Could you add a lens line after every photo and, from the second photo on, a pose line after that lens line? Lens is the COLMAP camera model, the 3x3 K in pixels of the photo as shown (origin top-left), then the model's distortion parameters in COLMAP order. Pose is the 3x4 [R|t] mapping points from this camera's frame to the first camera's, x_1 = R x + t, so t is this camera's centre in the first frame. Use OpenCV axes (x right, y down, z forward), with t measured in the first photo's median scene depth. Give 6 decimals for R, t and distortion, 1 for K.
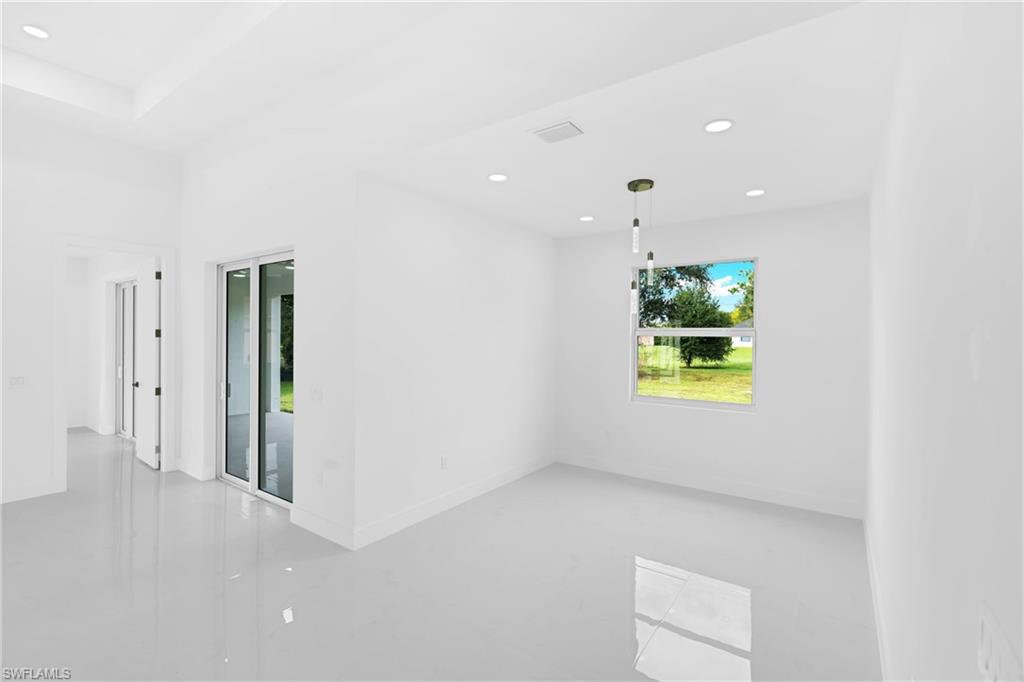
lens RADIAL K [[471.2, 0, 488.3], [0, 471.2, 341.5], [0, 0, 1]] dist [0.000681, 0.000025]
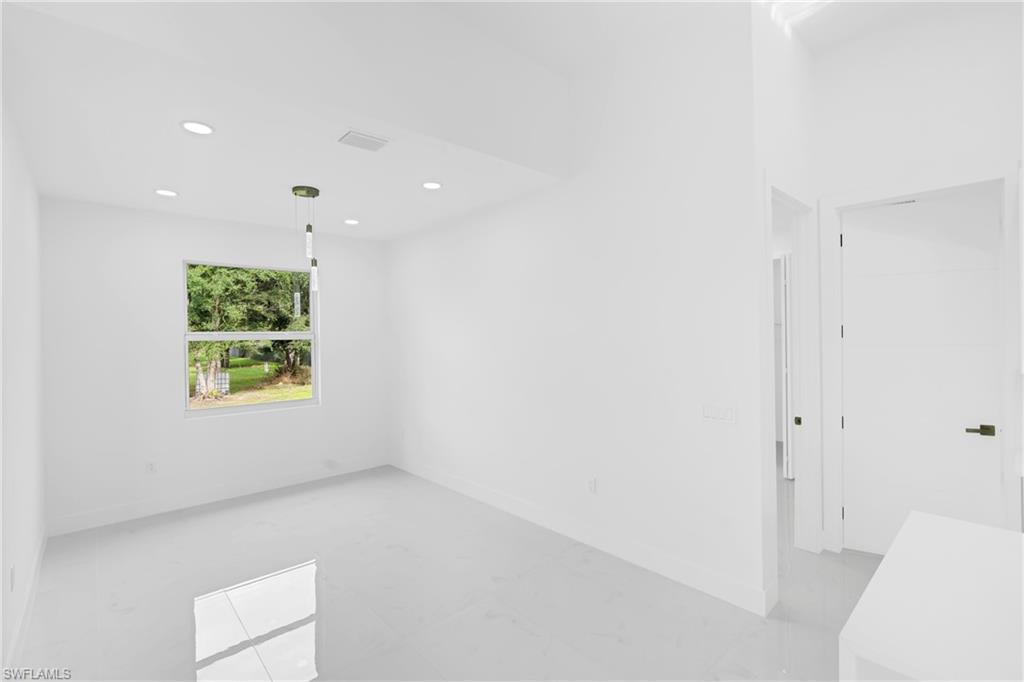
lens RADIAL K [[461.9, 0, 507.6], [0, 461.9, 335.5], [0, 0, 1]] dist [-0.015104, 0.000060]
pose [[0.197816, -0.008898, 0.980199, -0.440187], [0.024552, 0.999690, 0.004120, -0.012408], [-0.979932, 0.023251, 0.197973, 0.304085]]
